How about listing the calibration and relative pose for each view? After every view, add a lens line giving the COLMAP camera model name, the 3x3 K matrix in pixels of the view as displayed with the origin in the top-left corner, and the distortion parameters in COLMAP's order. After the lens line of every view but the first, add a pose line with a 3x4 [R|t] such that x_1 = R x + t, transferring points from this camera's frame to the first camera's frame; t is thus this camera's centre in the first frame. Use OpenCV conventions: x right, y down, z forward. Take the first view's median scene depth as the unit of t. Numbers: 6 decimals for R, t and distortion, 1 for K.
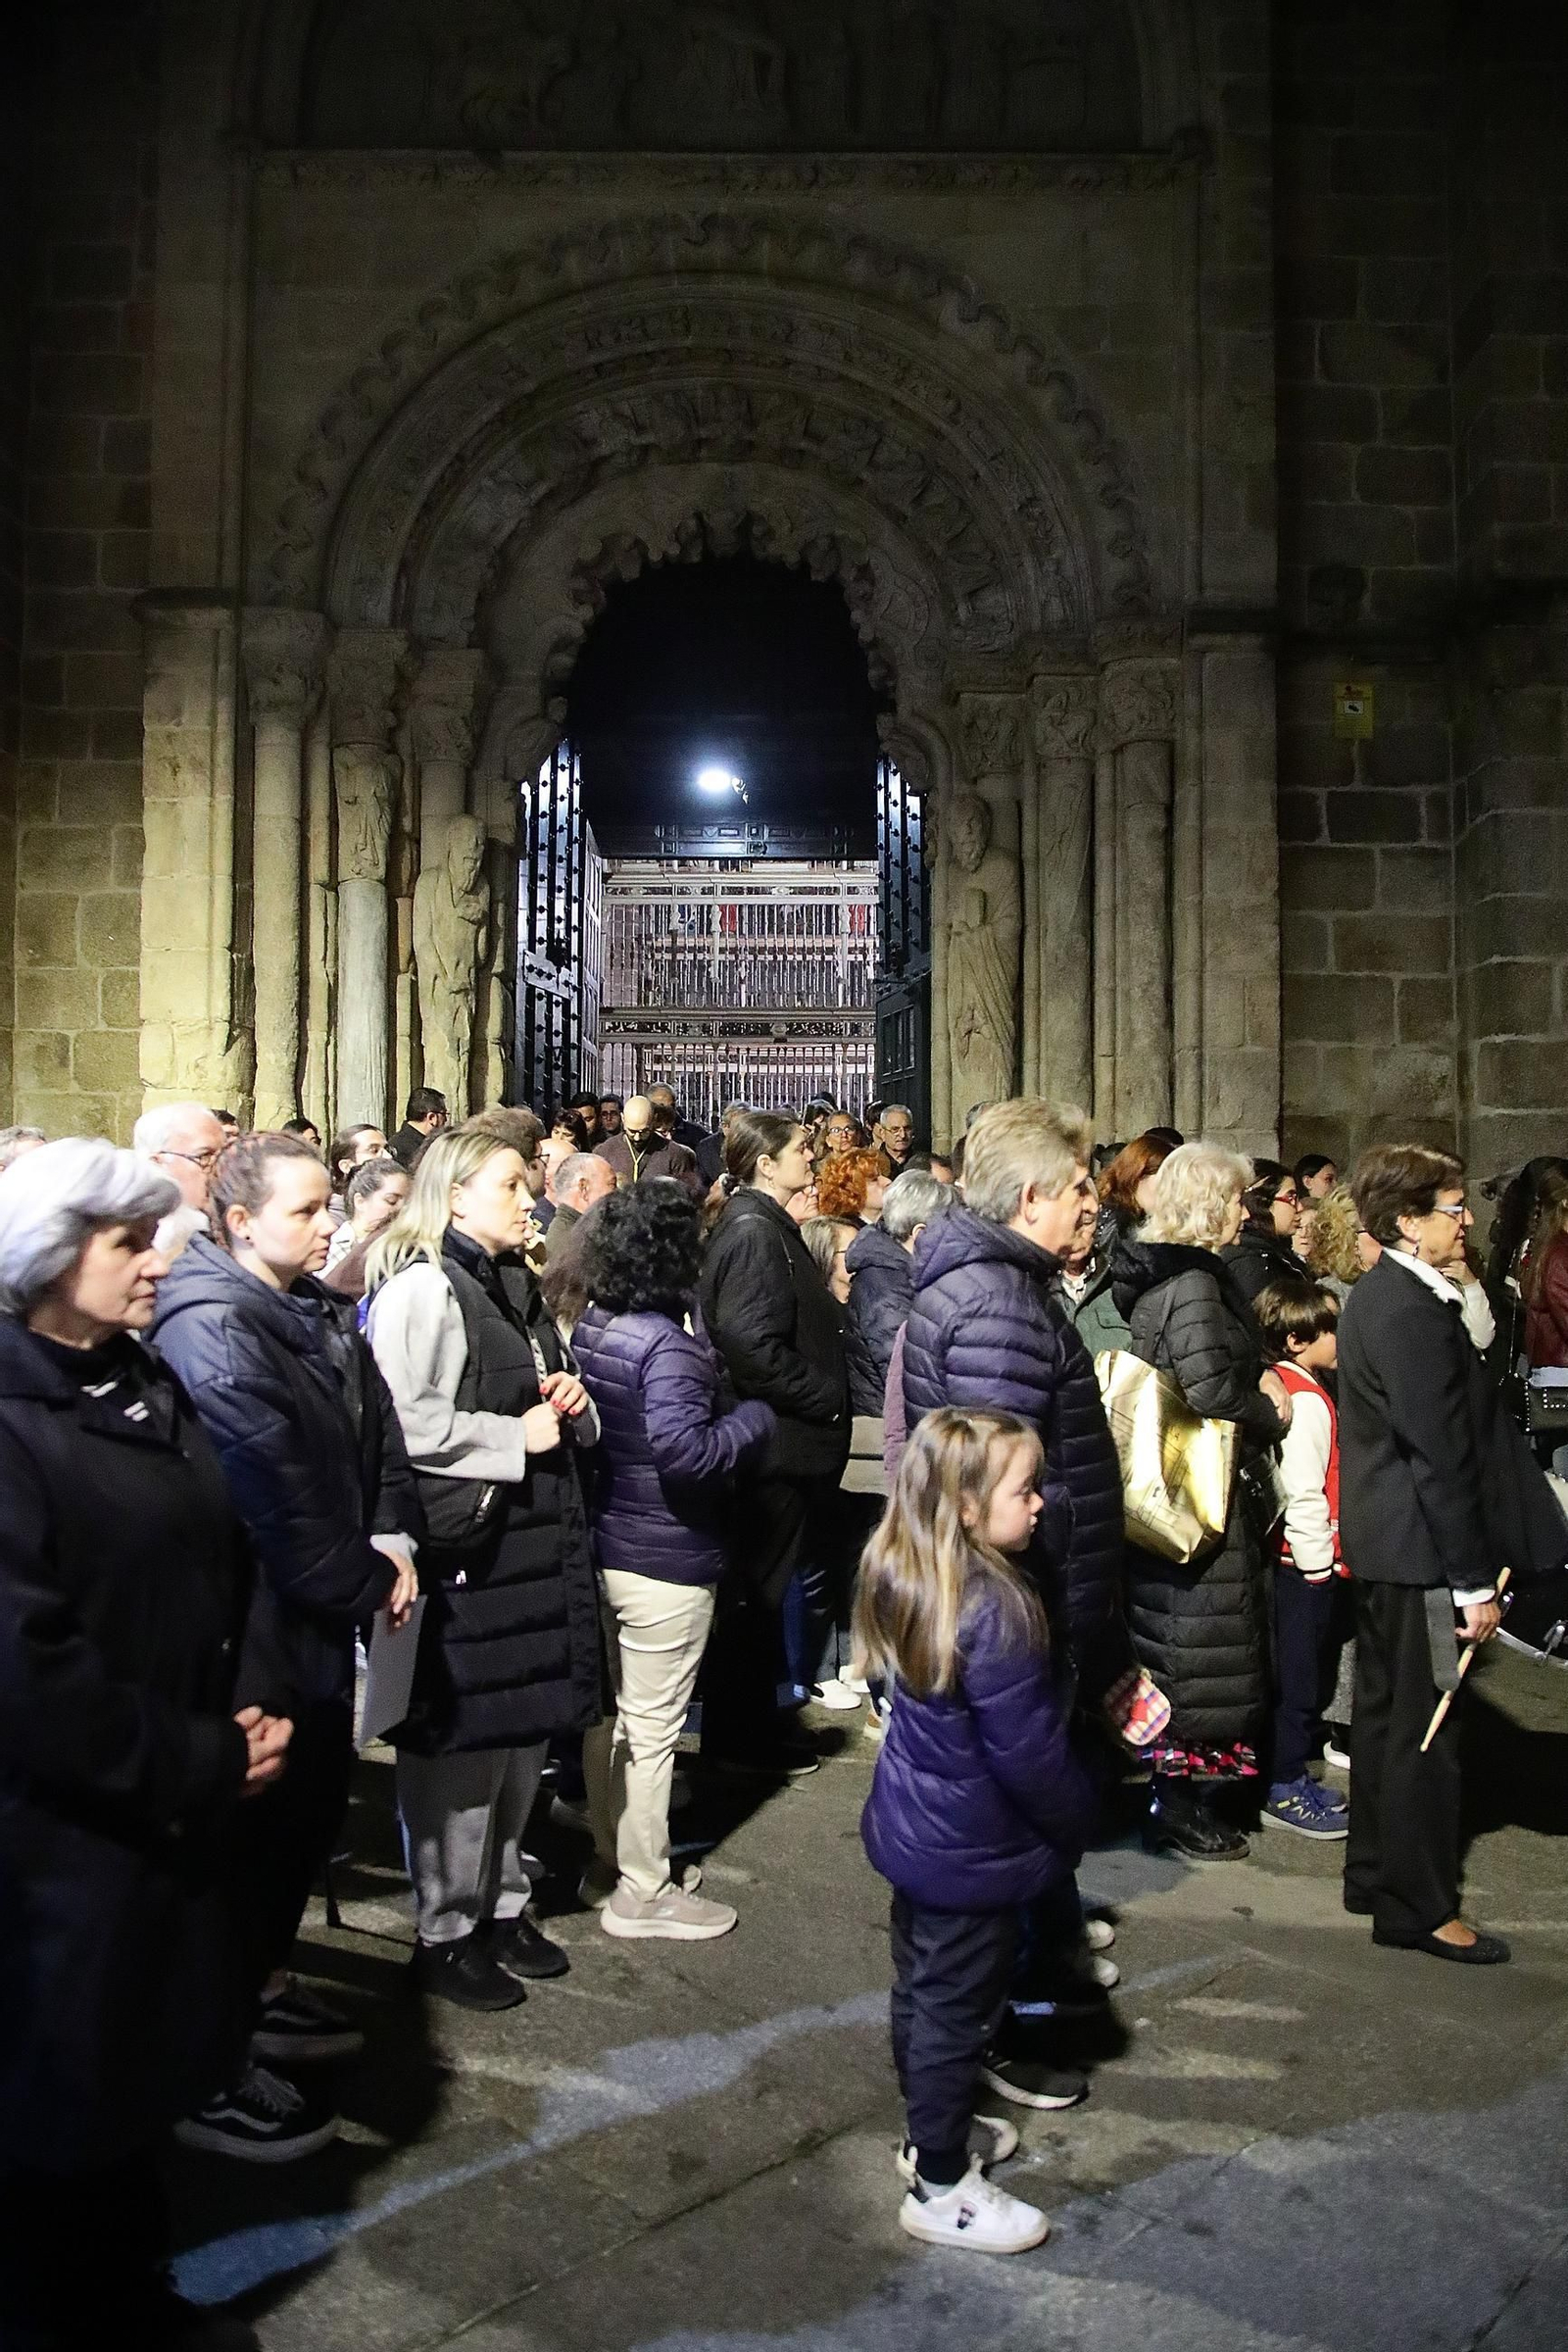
lens RADIAL K [[1602.3, 0, 784.0], [0, 1602.3, 1176.0], [0, 0, 1]] dist [-0.124251, 0.080199]
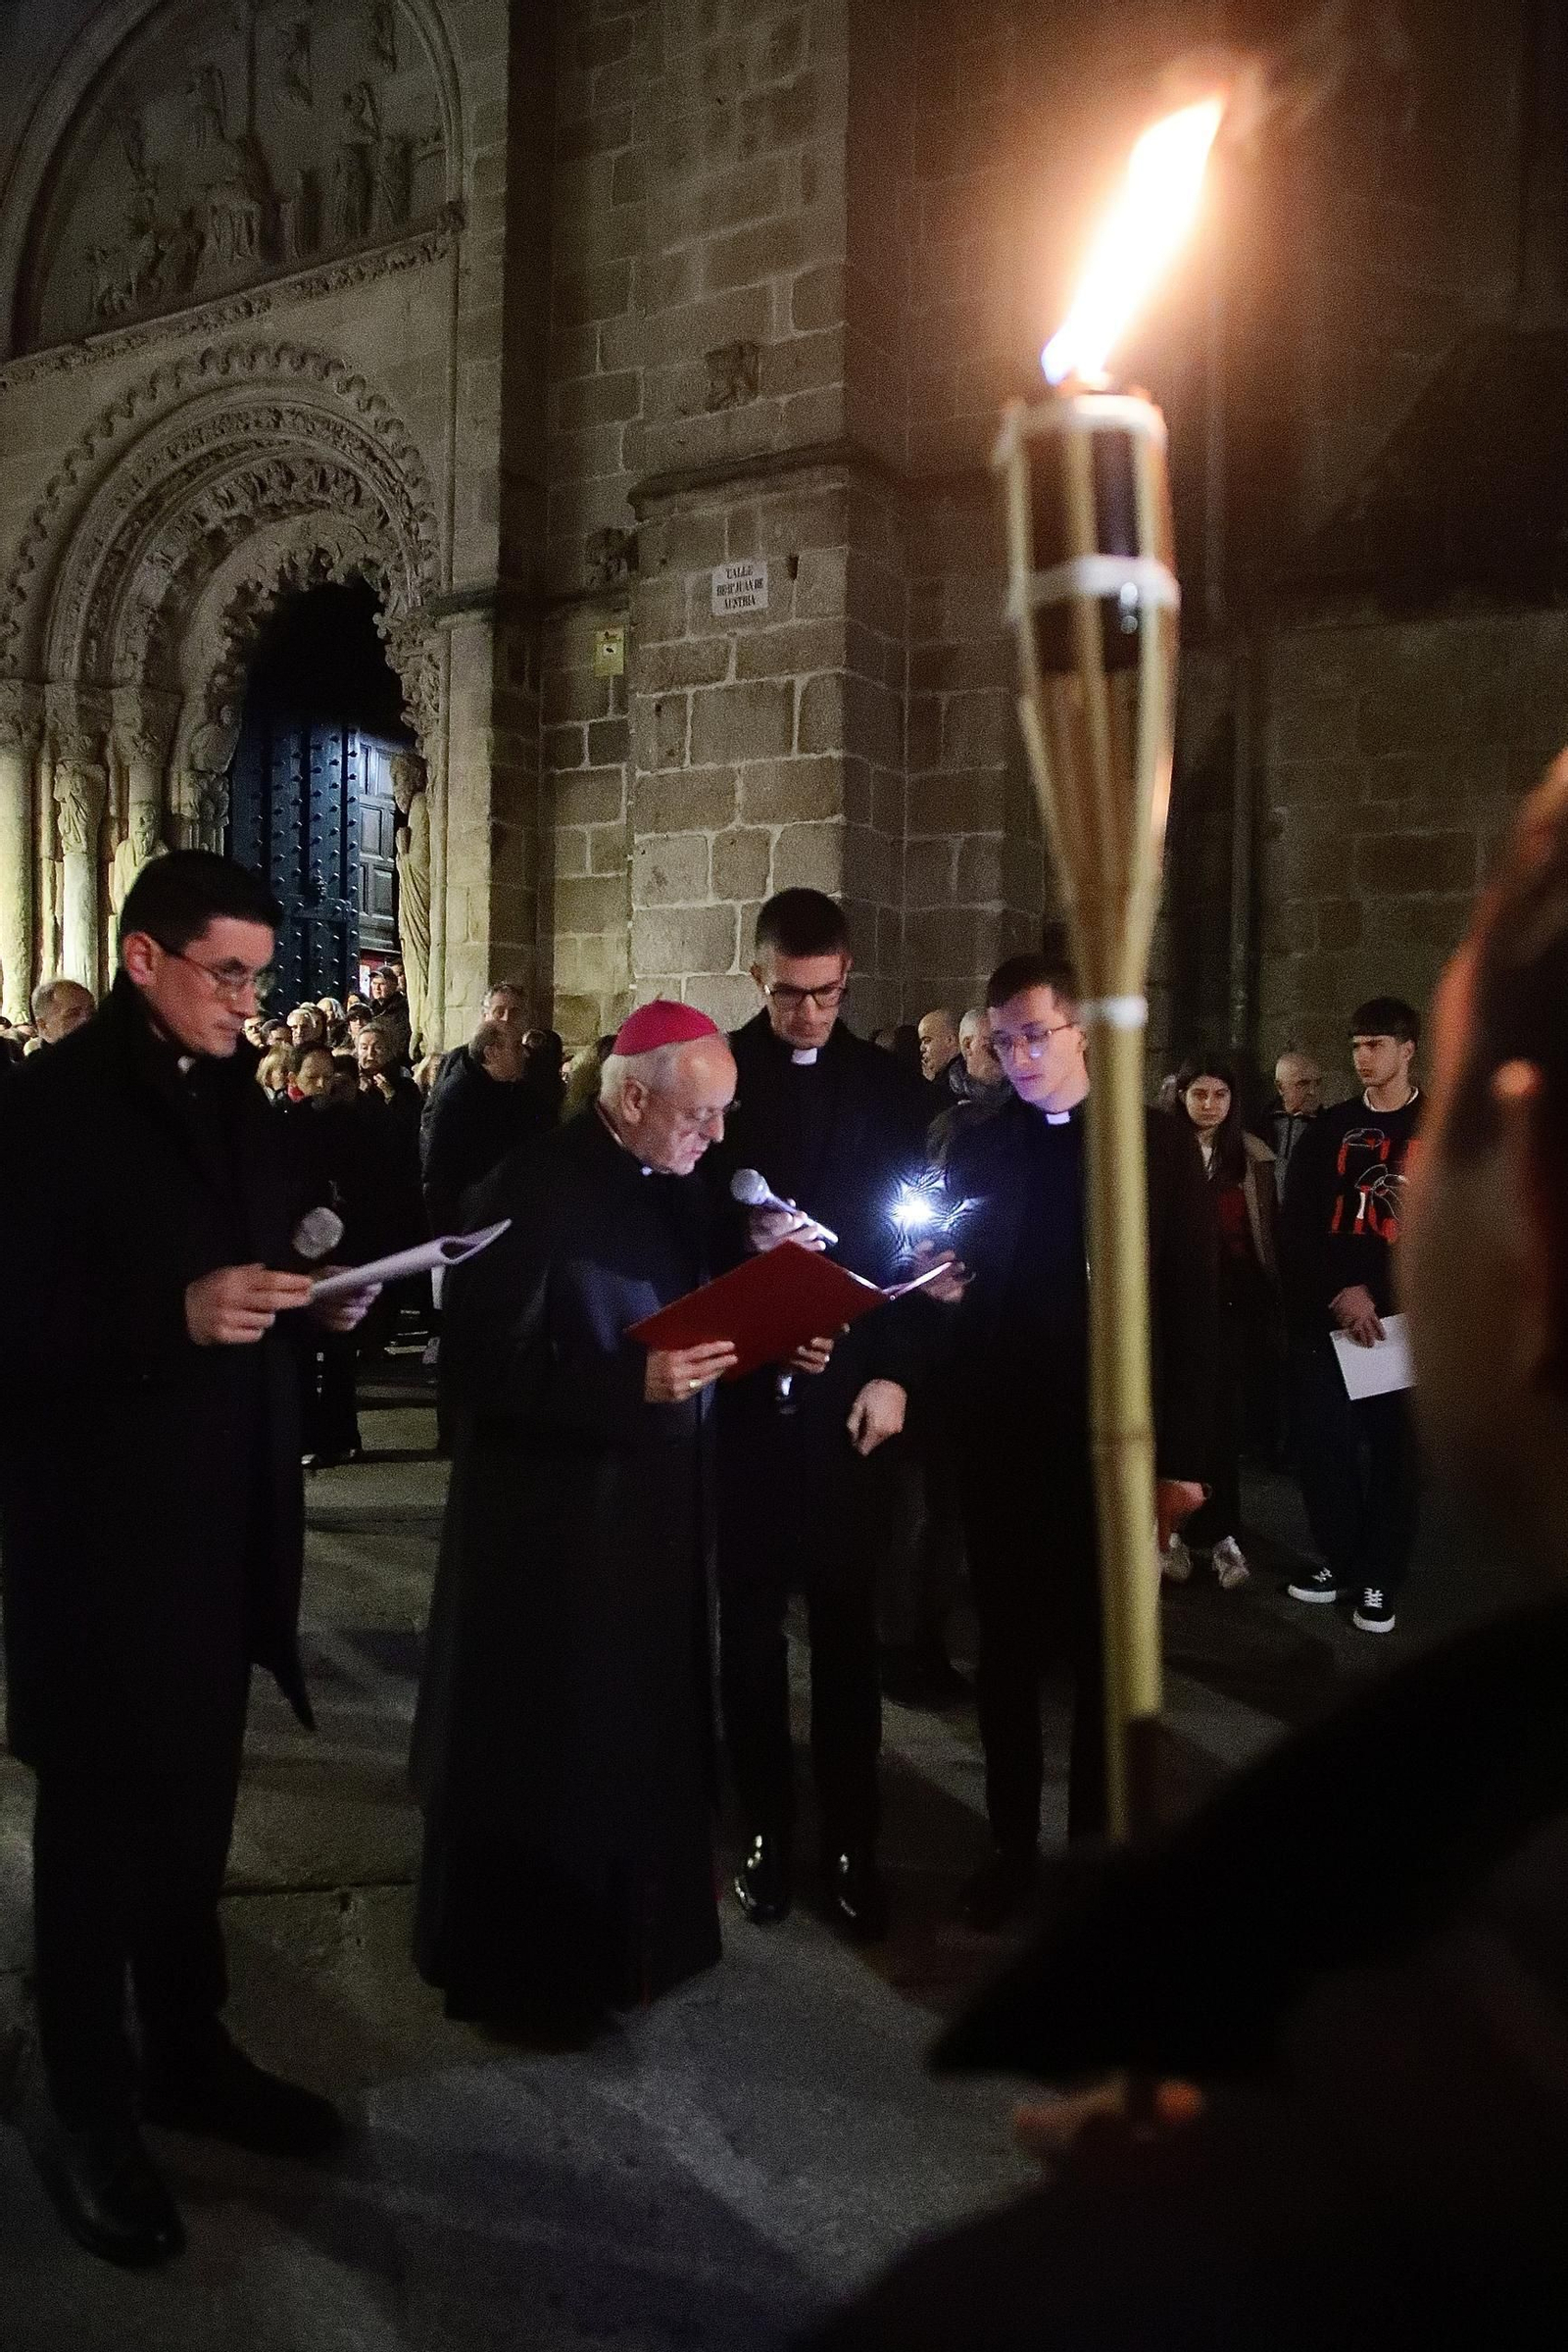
lens RADIAL K [[1702.4, 0, 787.7], [0, 1702.4, 1165.4], [0, 0, 1]] dist [-0.128389, 0.102041]
pose [[0.884032, 0.024605, -0.466779, 1.026094], [-0.004095, 0.998983, 0.044903, 0.031327], [0.467409, -0.037784, 0.883233, -0.072311]]
